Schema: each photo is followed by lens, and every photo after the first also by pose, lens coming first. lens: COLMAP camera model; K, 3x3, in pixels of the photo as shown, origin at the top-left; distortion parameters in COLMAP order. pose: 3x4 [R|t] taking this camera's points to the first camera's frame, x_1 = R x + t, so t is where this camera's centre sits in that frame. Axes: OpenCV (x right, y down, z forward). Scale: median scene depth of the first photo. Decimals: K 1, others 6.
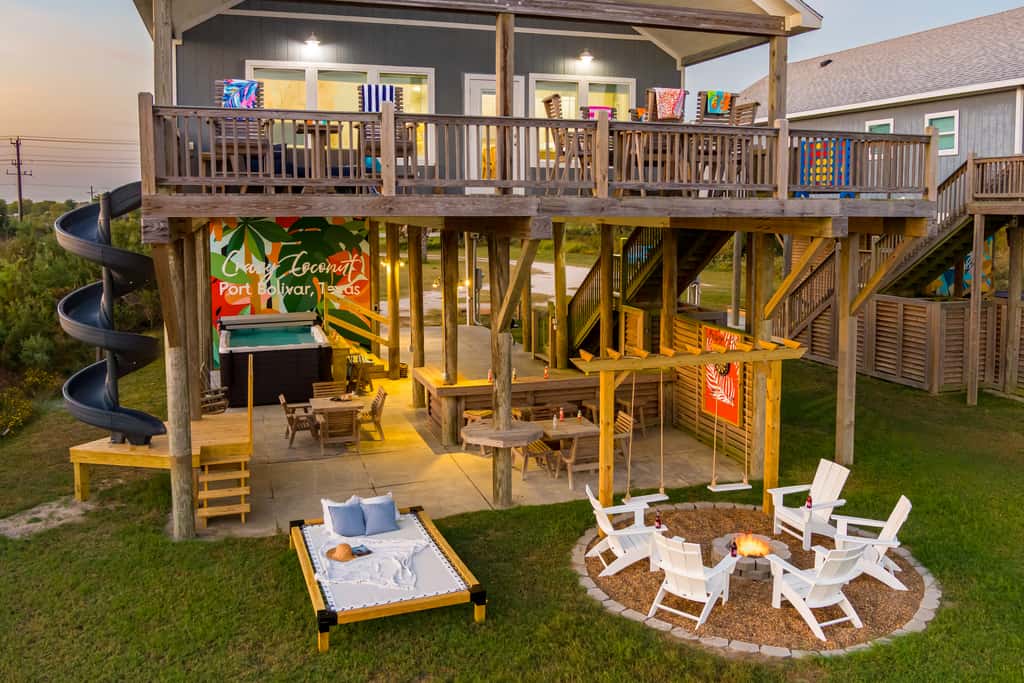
lens RADIAL K [[814.2, 0, 508.3], [0, 814.2, 259.8], [0, 0, 1]] dist [-0.053696, 0.032634]
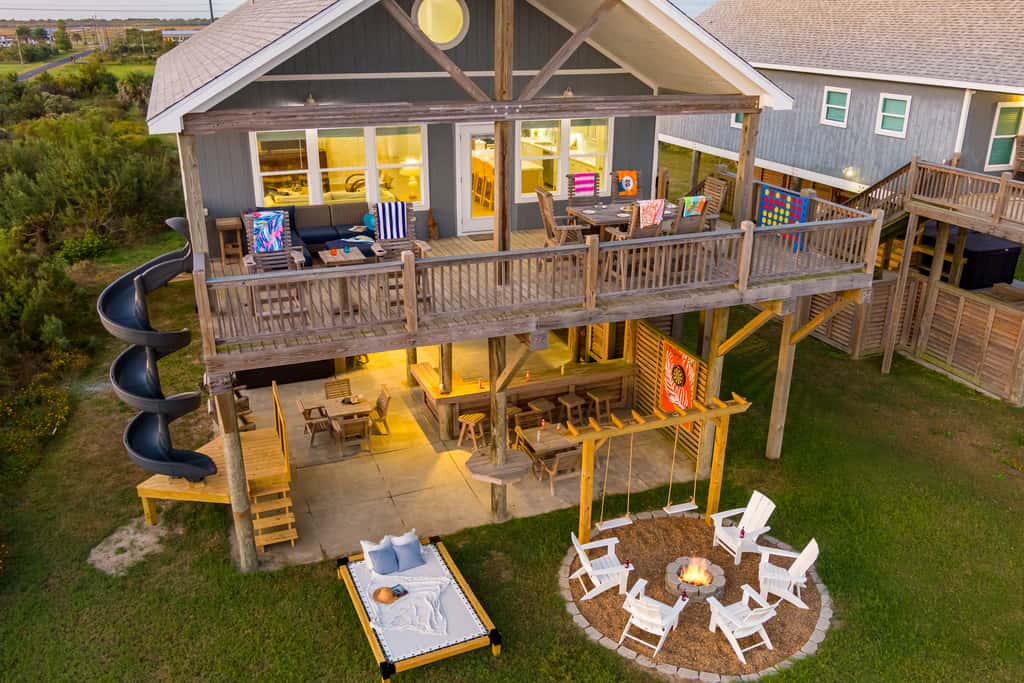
lens RADIAL K [[814.2, 0, 499.6], [0, 814.2, 298.1], [0, 0, 1]] dist [-0.053696, 0.032634]
pose [[0.998415, -0.009248, 0.055515, -0.072590], [-0.006328, 0.961705, 0.274013, -0.364667], [-0.055923, -0.273930, 0.960122, -0.101282]]
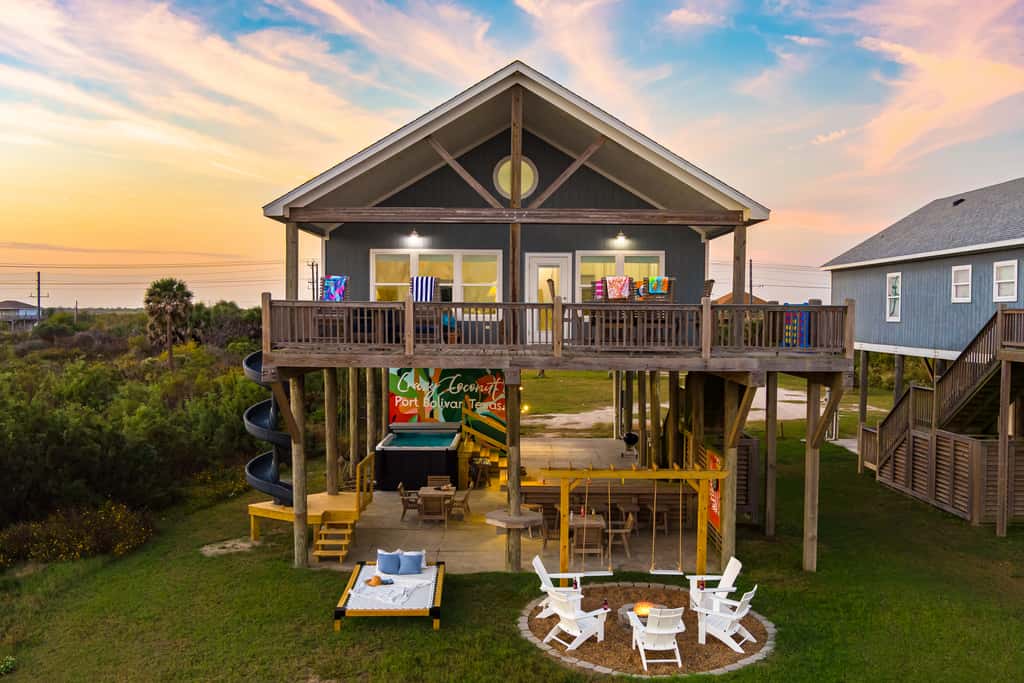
lens RADIAL K [[814.2, 0, 532.4], [0, 814.2, 316.6], [0, 0, 1]] dist [-0.053696, 0.032634]
pose [[0.953520, 0.006610, -0.301256, 0.448610], [-0.025553, 0.997932, -0.058984, -0.052695], [0.300243, 0.063940, 0.951717, -0.350893]]
